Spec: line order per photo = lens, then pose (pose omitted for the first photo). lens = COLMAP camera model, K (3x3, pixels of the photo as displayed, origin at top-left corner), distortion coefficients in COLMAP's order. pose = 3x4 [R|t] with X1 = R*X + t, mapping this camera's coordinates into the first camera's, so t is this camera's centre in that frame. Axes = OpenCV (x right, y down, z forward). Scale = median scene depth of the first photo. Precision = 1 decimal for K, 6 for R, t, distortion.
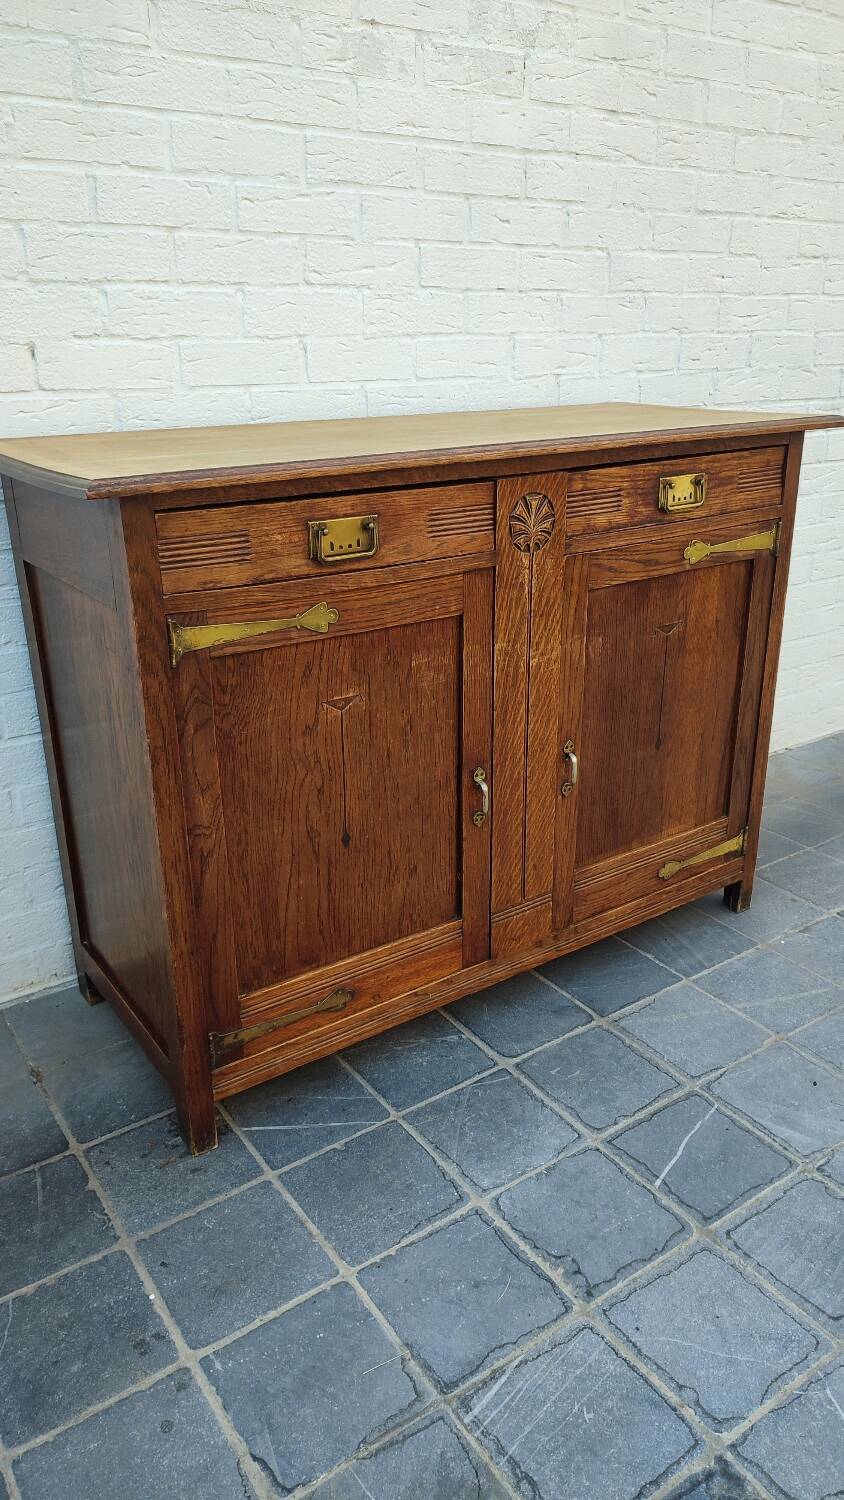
lens RADIAL K [[1070.9, 0, 421.9], [0, 1070.9, 744.0], [0, 0, 1]] dist [0.030284, -0.031886]
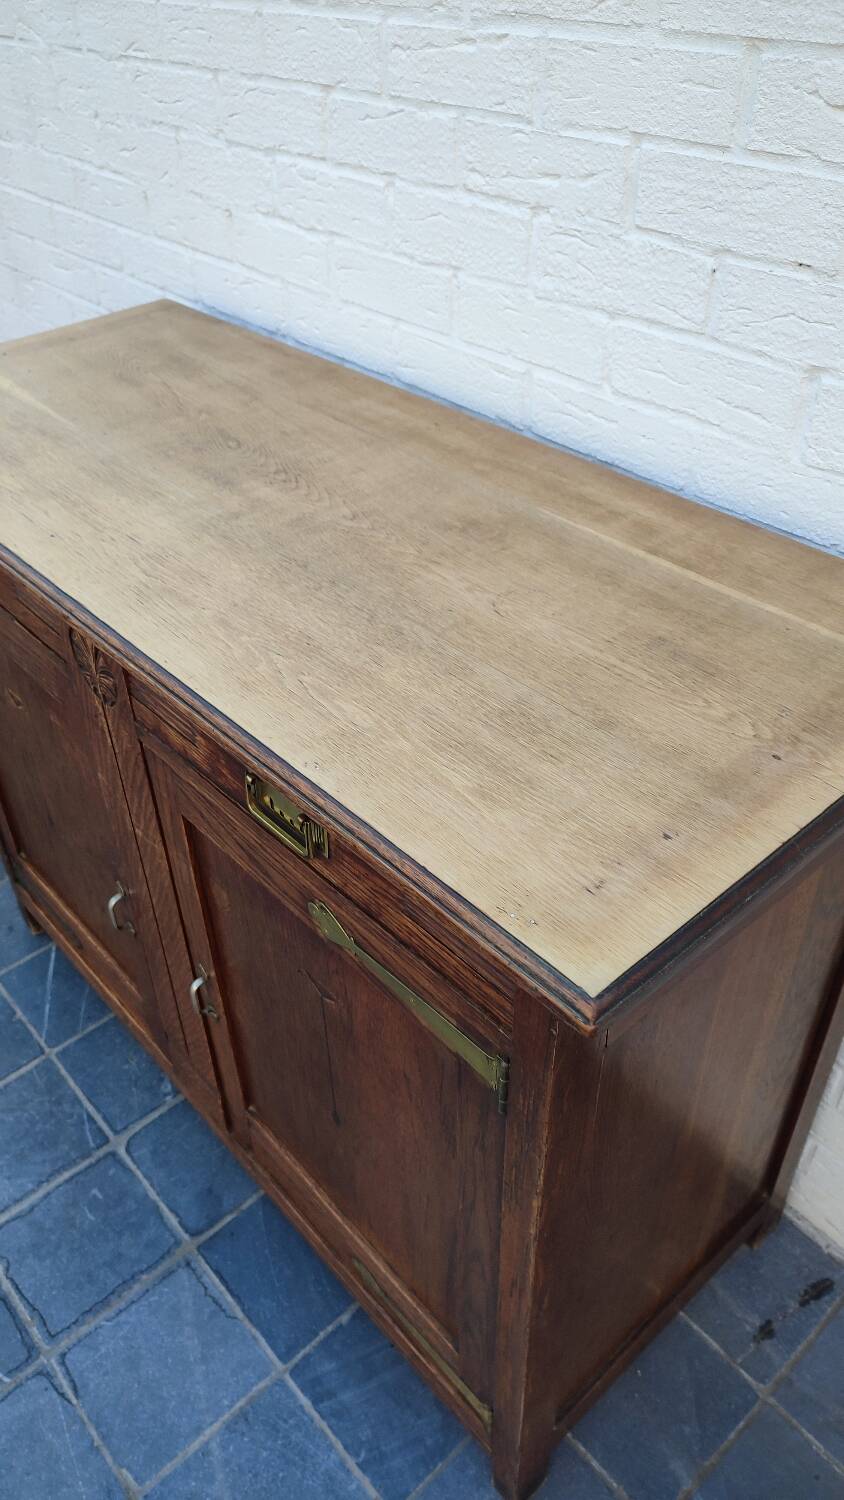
lens RADIAL K [[1077.3, 0, 423.8], [0, 1077.3, 745.0], [0, 0, 1]] dist [0.021022, -0.030396]
pose [[0.128841, 0.615066, -0.777878, 0.640471], [-0.343188, 0.763600, 0.546934, -0.568840], [0.930388, 0.196490, 0.309466, 0.930558]]
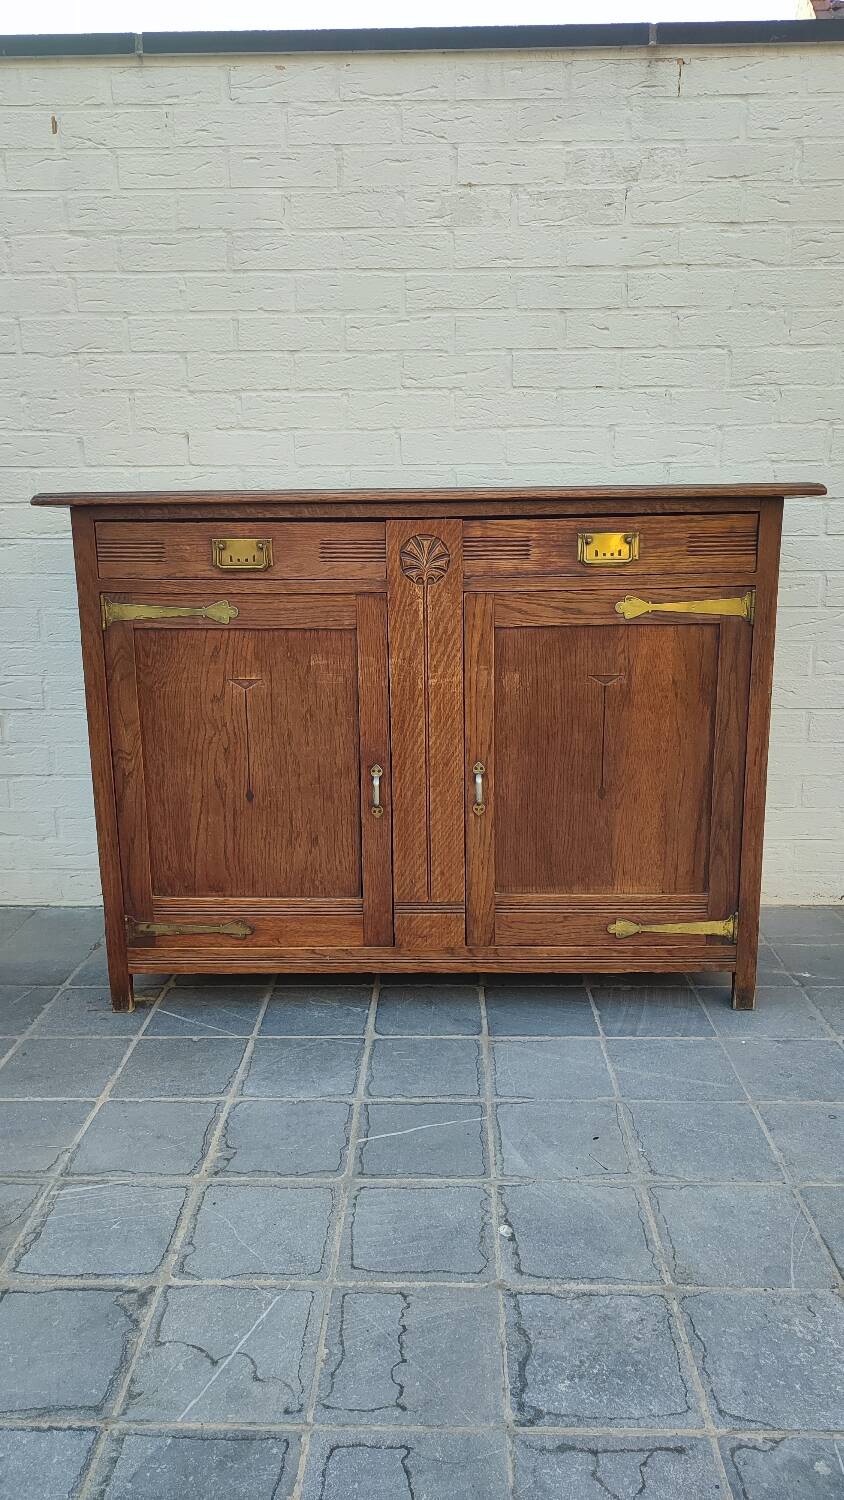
lens RADIAL K [[1067.3, 0, 422.9], [0, 1067.3, 743.8], [0, 0, 1]] dist [0.034359, -0.034477]
pose [[0.812423, 0.128941, -0.568633, 0.747298], [-0.207866, 0.975212, -0.075849, 0.076690], [0.544758, 0.179821, 0.819087, 0.065313]]
